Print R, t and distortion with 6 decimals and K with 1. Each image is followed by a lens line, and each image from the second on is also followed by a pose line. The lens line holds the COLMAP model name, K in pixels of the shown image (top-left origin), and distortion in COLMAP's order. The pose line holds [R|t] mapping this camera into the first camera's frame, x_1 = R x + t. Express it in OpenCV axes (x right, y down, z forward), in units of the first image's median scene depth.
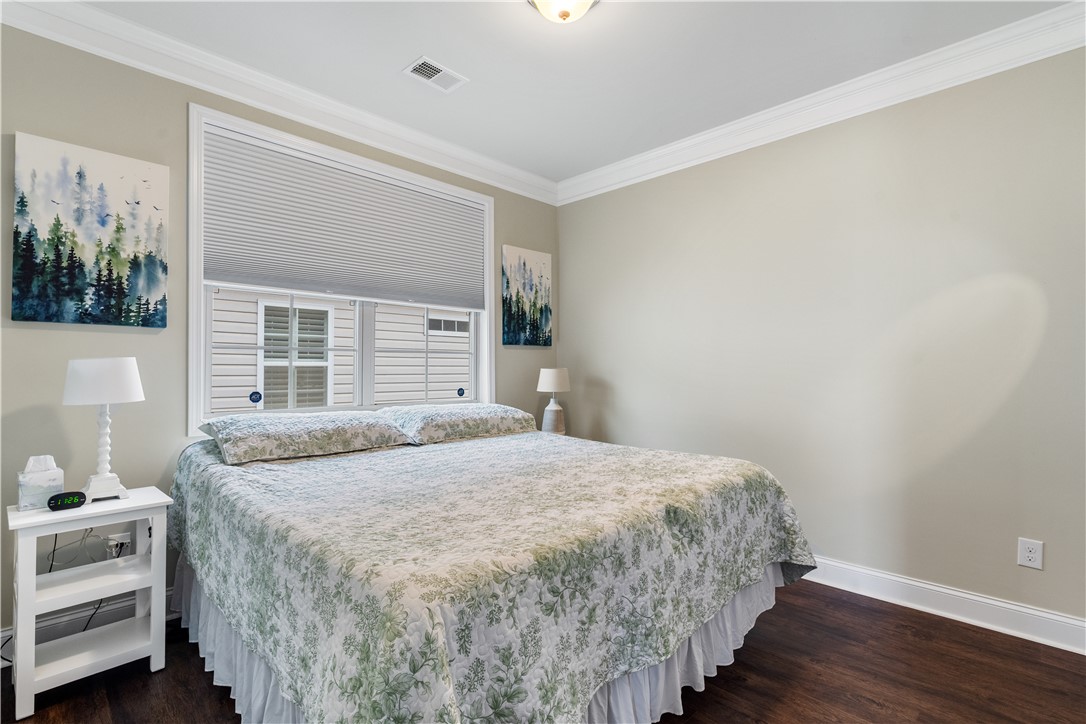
lens RADIAL K [[498.0, 0, 541.2], [0, 498.0, 363.0], [0, 0, 1]] dist [-0.000357, -0.000673]
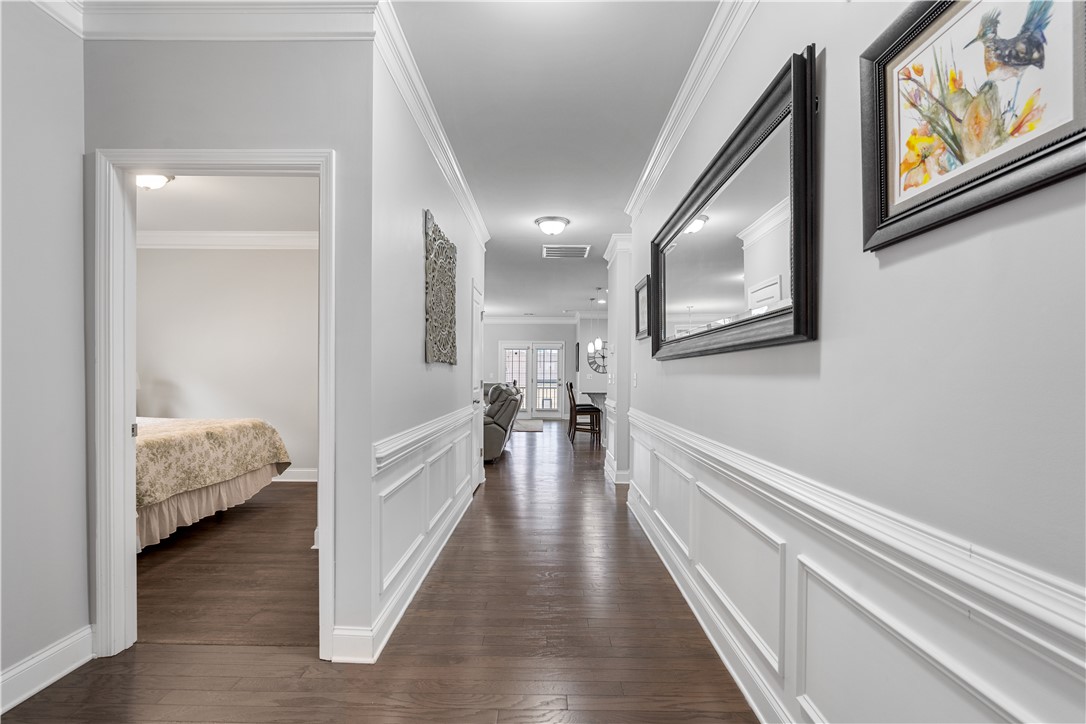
lens RADIAL K [[498.0, 0, 541.1], [0, 498.0, 371.9], [0, 0, 1]] dist [-0.000357, -0.000673]
pose [[0.712513, -0.003651, 0.701649, -0.308278], [0.000728, 0.999990, 0.004464, -0.004931], [-0.701658, -0.002670, 0.712508, -2.015129]]
